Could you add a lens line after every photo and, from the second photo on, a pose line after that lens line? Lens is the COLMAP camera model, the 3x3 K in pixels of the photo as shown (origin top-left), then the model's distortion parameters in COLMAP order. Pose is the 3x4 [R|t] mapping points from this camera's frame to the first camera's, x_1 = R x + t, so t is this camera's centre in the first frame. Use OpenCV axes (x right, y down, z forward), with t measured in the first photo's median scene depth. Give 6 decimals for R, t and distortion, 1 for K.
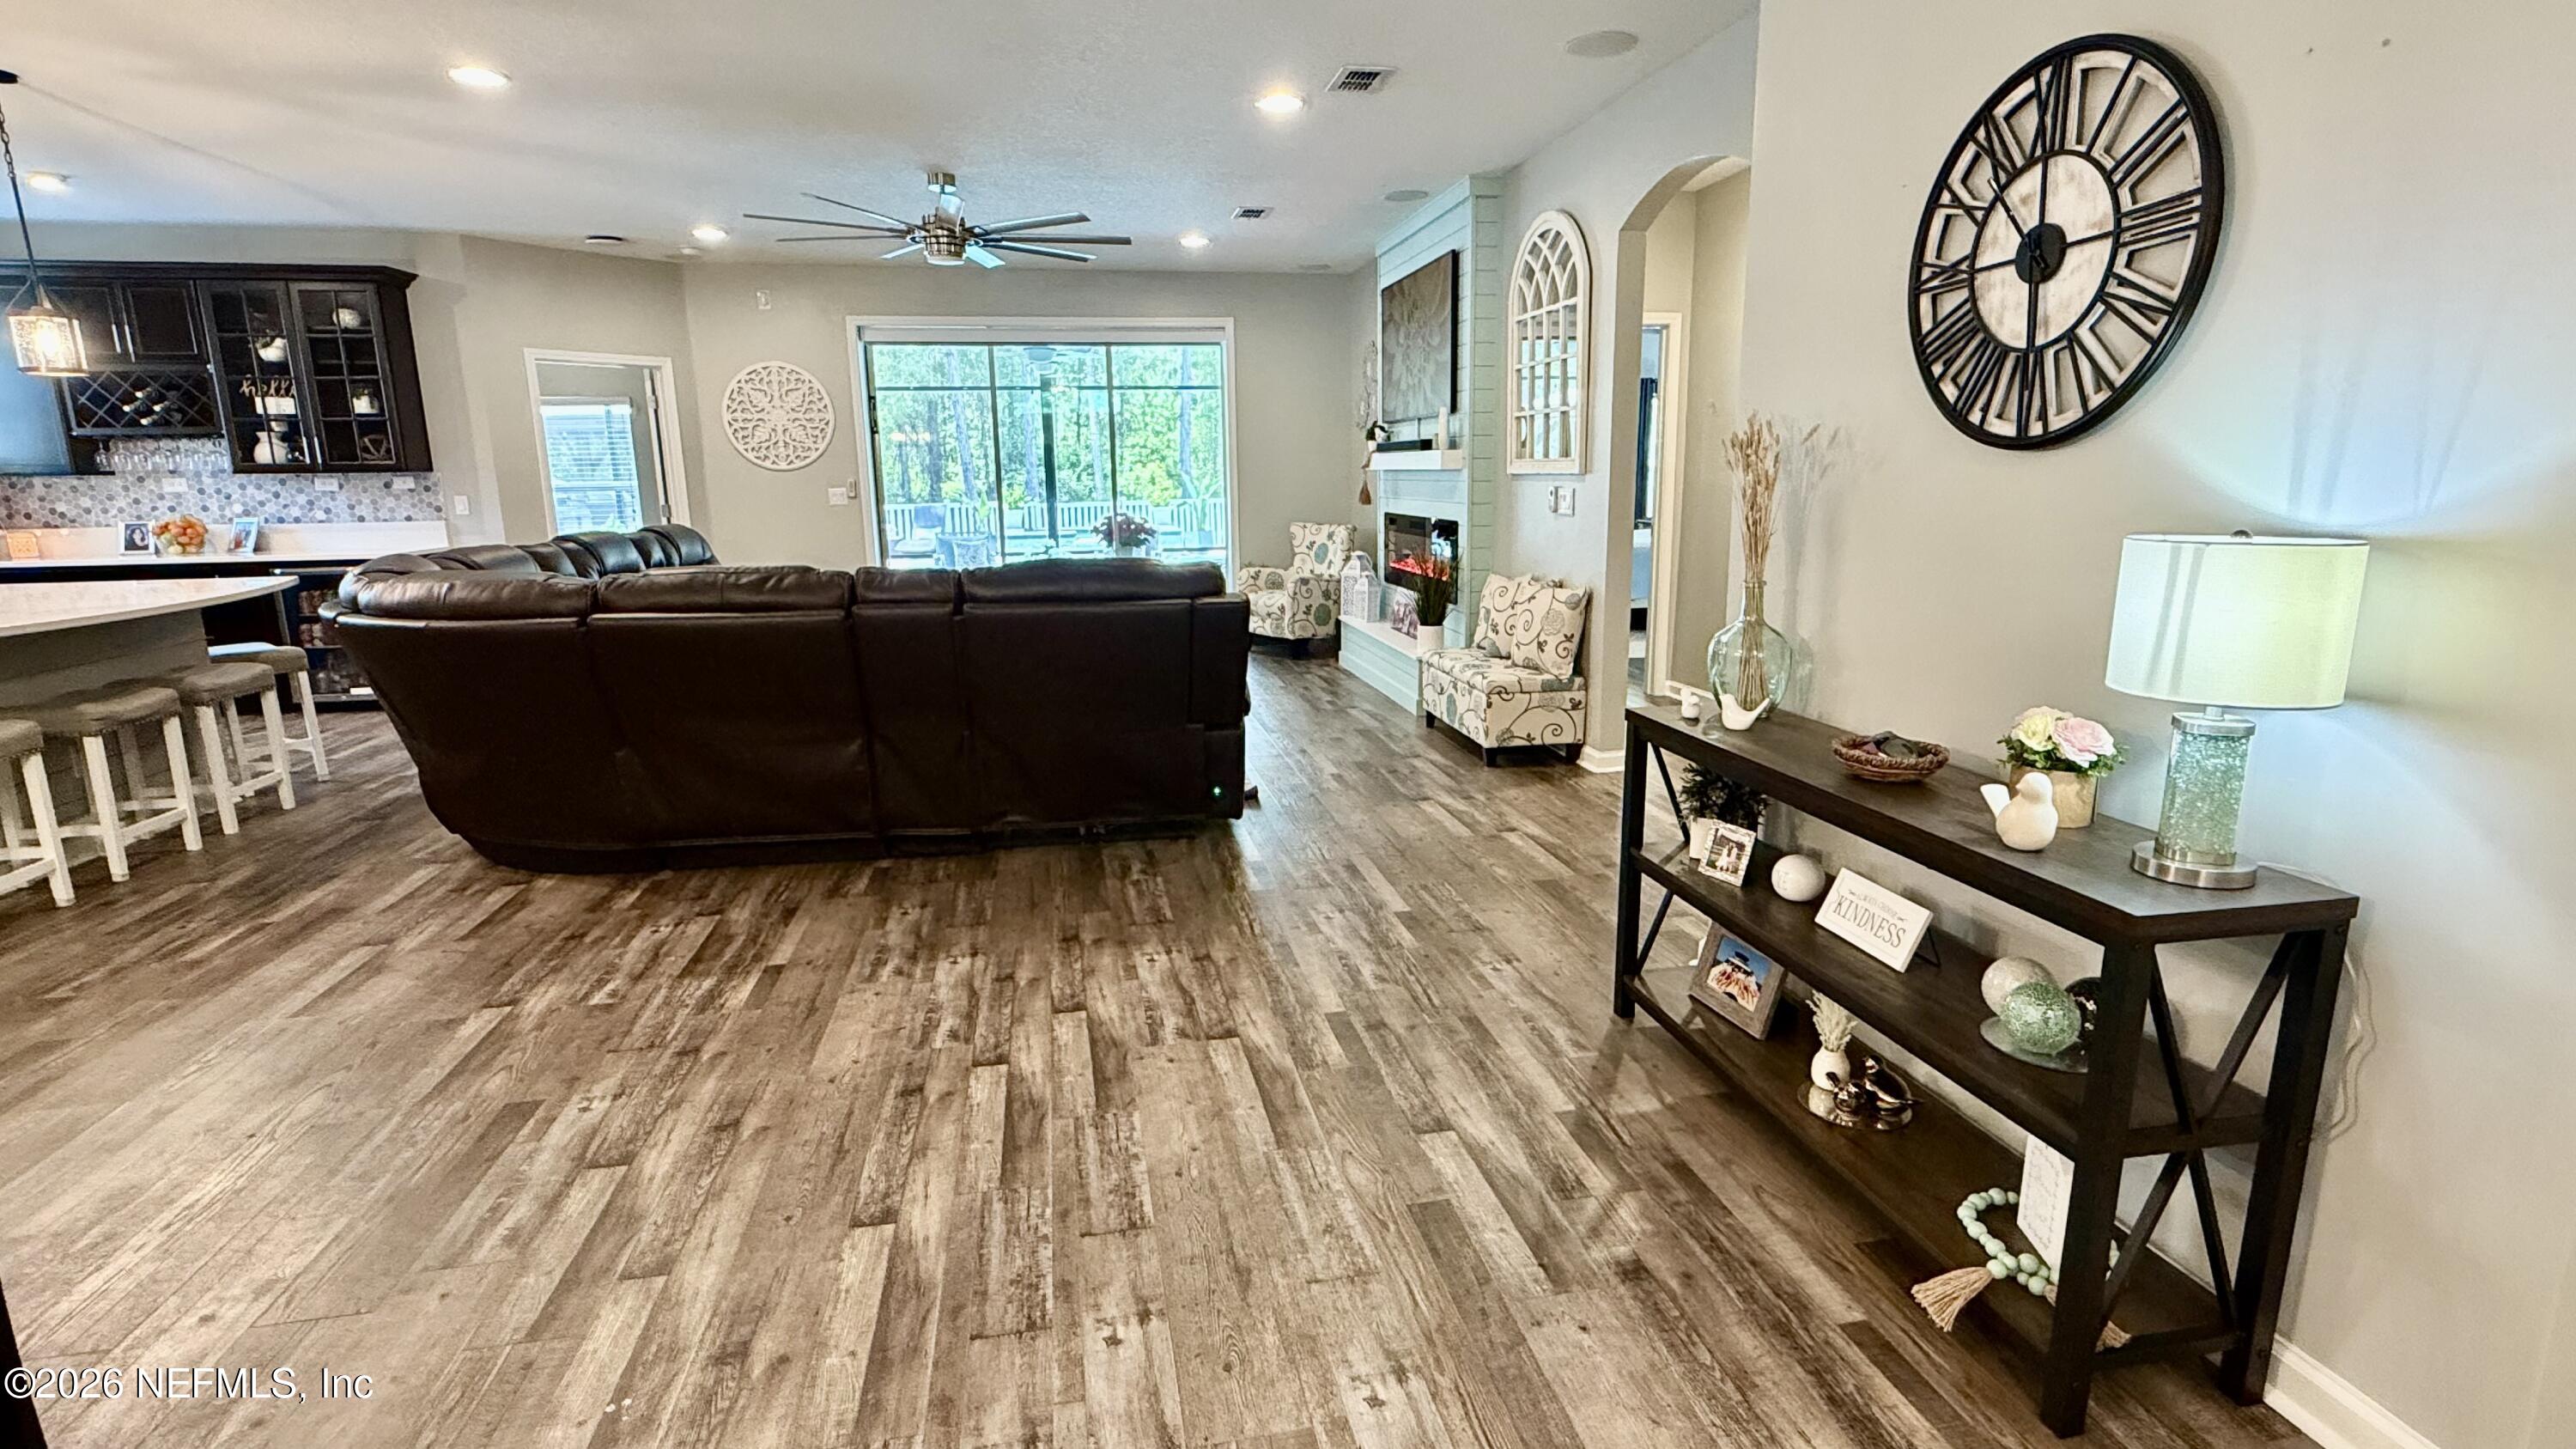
lens RADIAL K [[1231.4, 0, 1291.5], [0, 1231.4, 722.0], [0, 0, 1]] dist [0.004729, -0.001276]
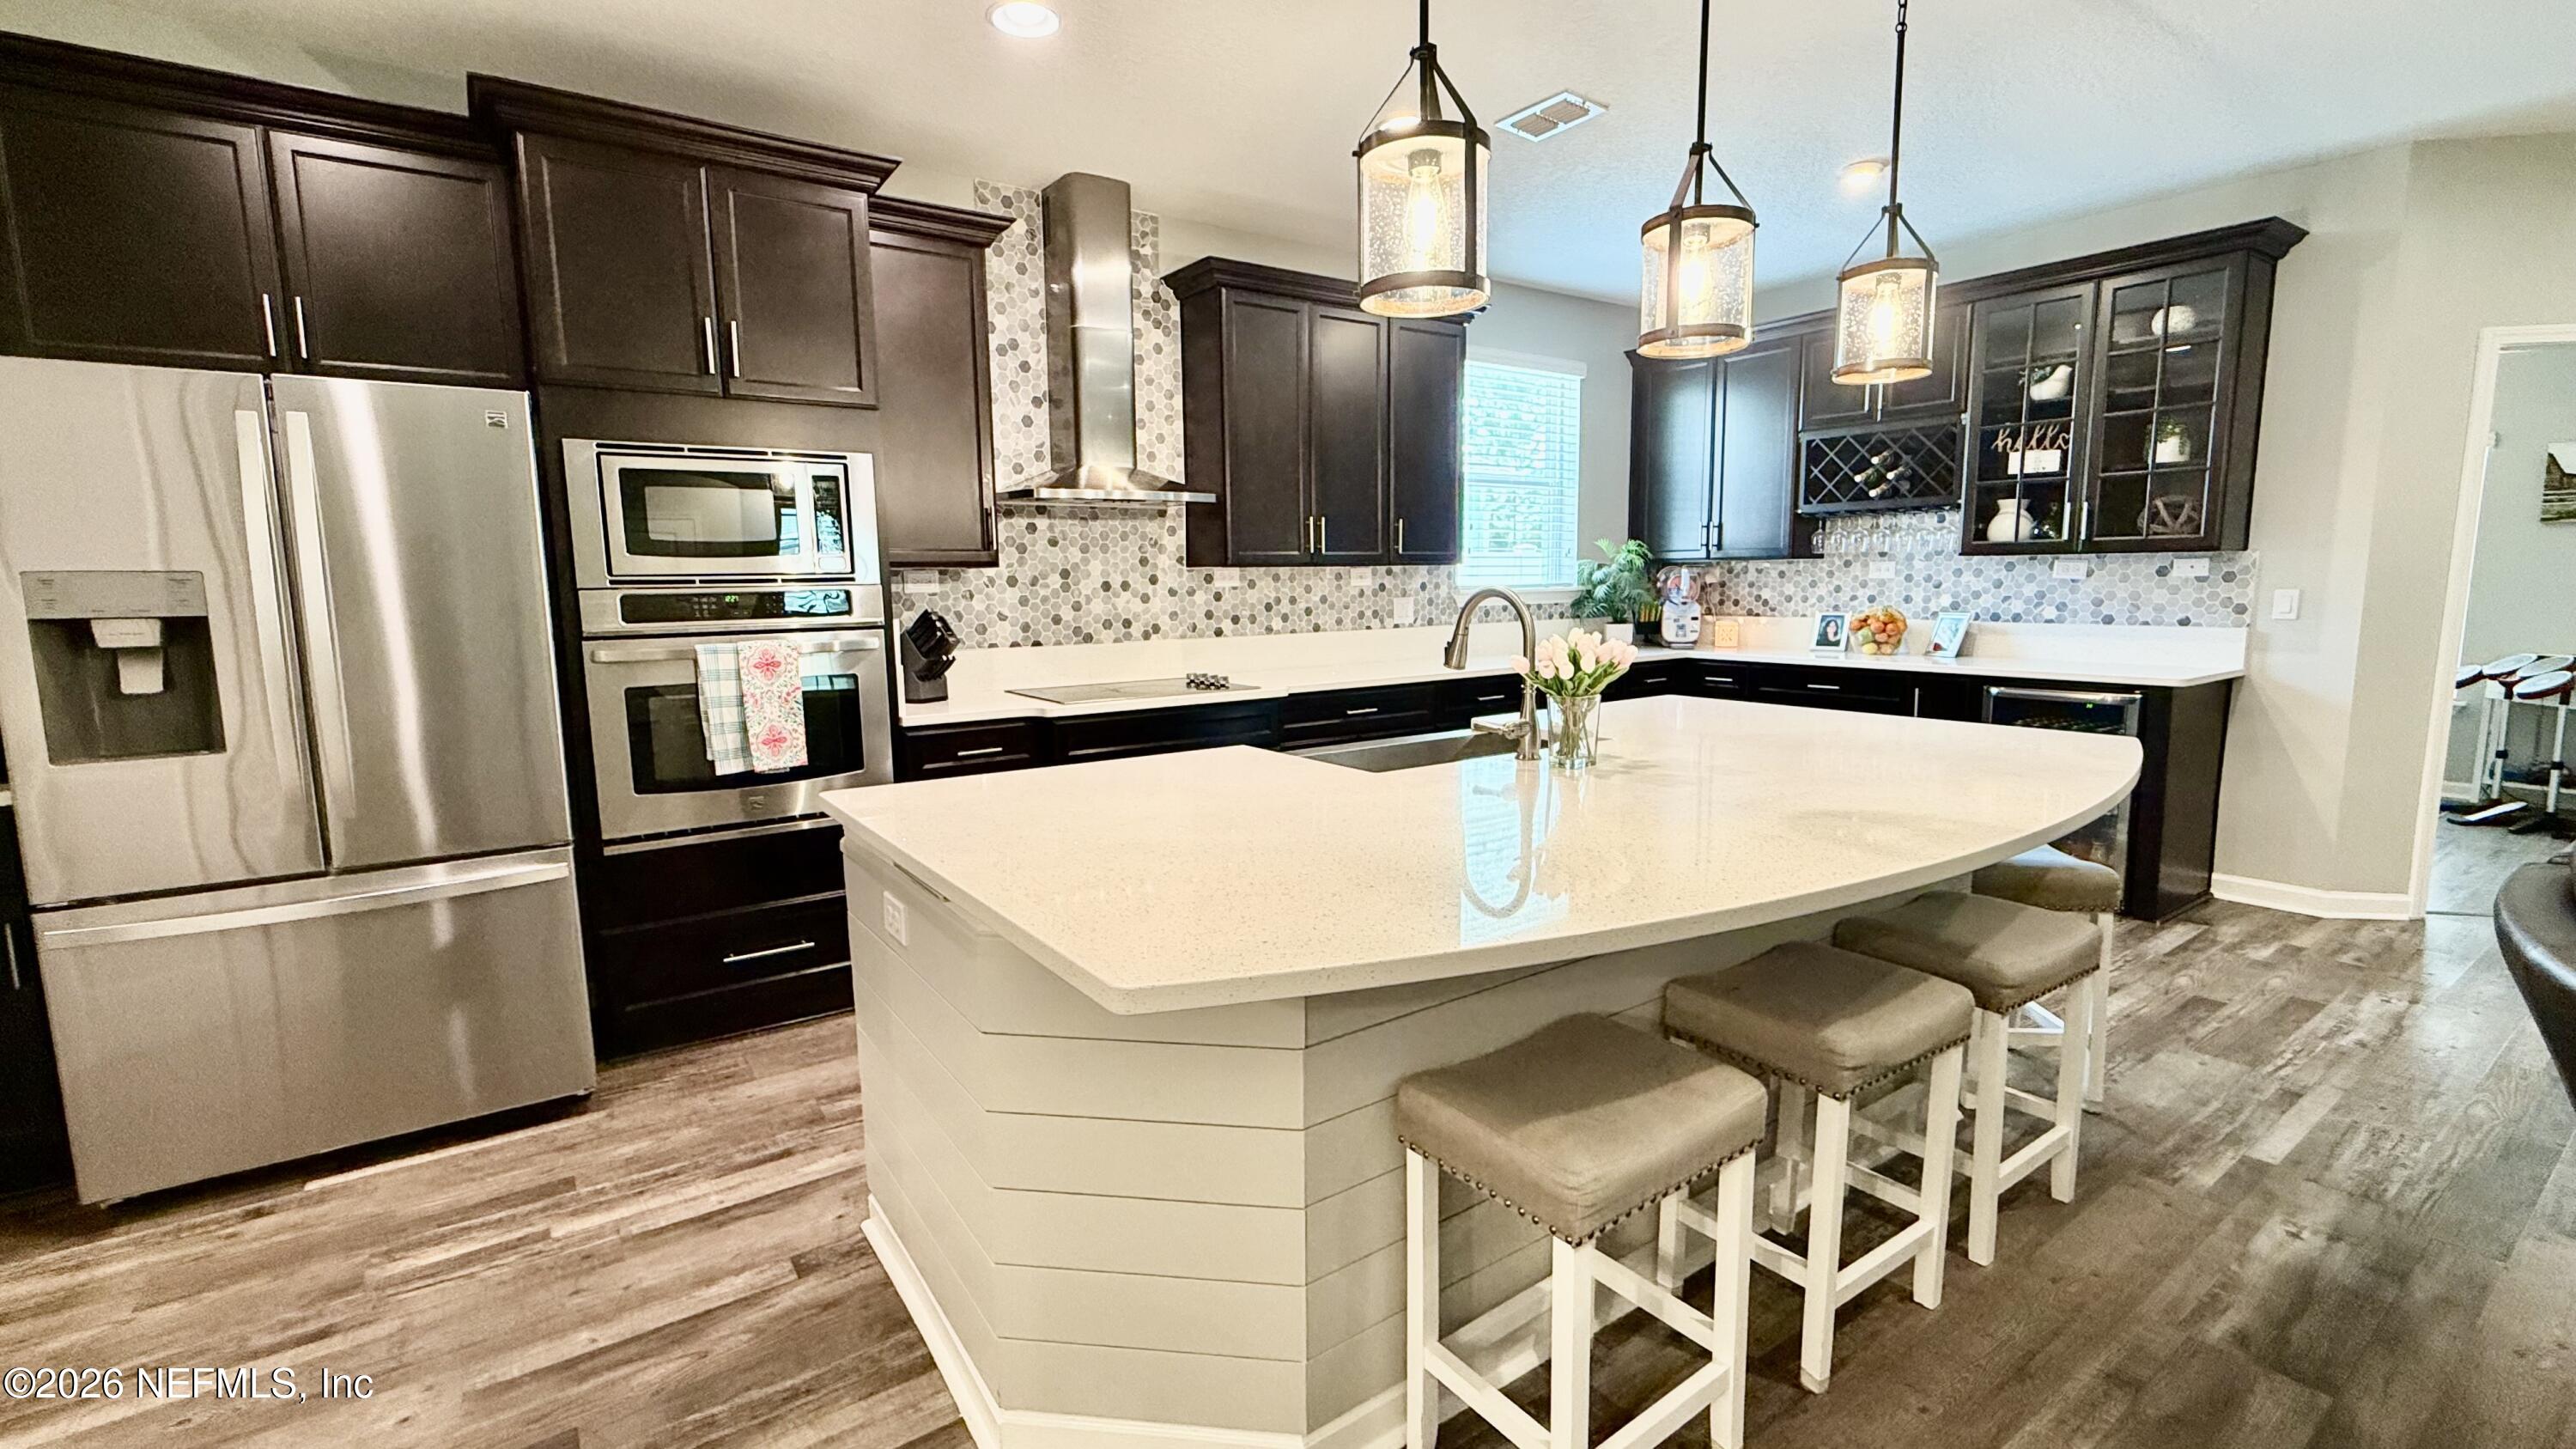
lens RADIAL K [[1105.7, 0, 1289.0], [0, 1105.7, 730.5], [0, 0, 1]] dist [0.002927, 0.000437]
pose [[0.414825, 0.134307, -0.899934, -0.395240], [-0.176247, 0.982175, 0.065340, -0.066436], [0.892668, 0.131506, 0.431102, 0.348242]]
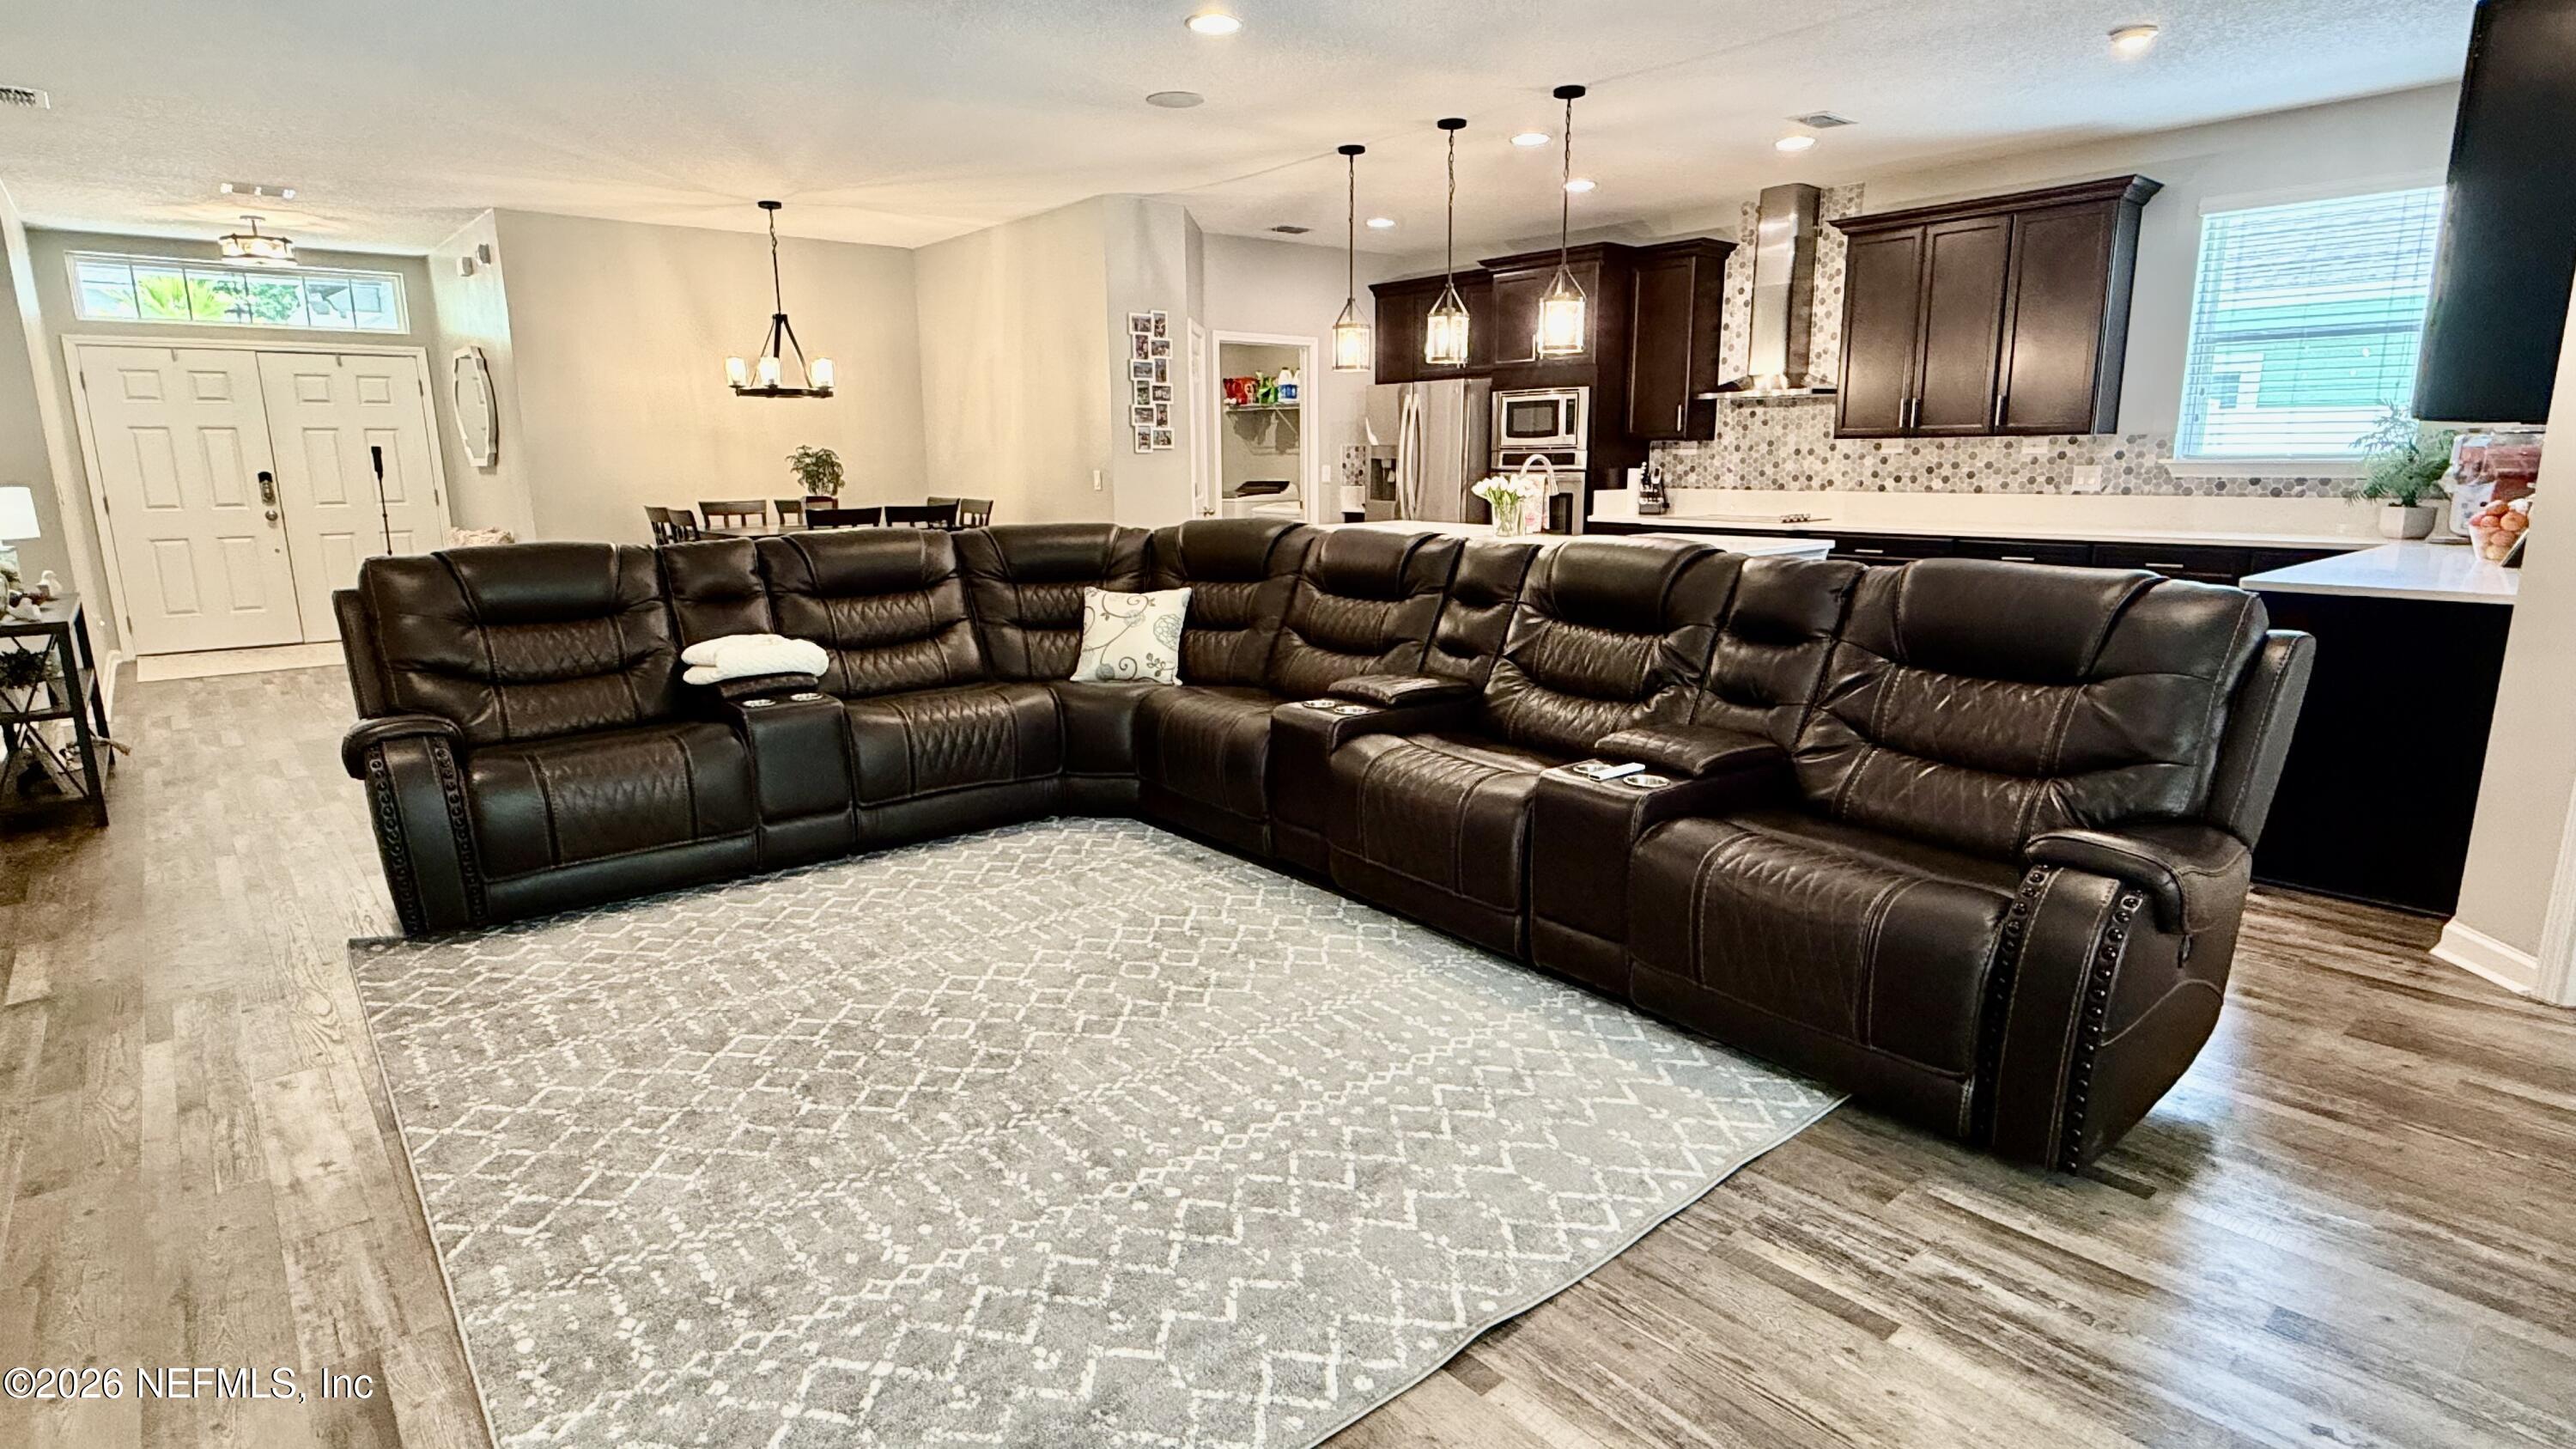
lens RADIAL K [[1303.7, 0, 1288.4], [0, 1303.7, 727.2], [0, 0, 1]] dist [-0.000960, 0.002697]
pose [[-0.868060, 0.123879, -0.480756, -0.099372], [-0.078695, 0.921791, 0.379616, -0.250857], [0.490183, 0.367362, -0.790421, 1.229895]]
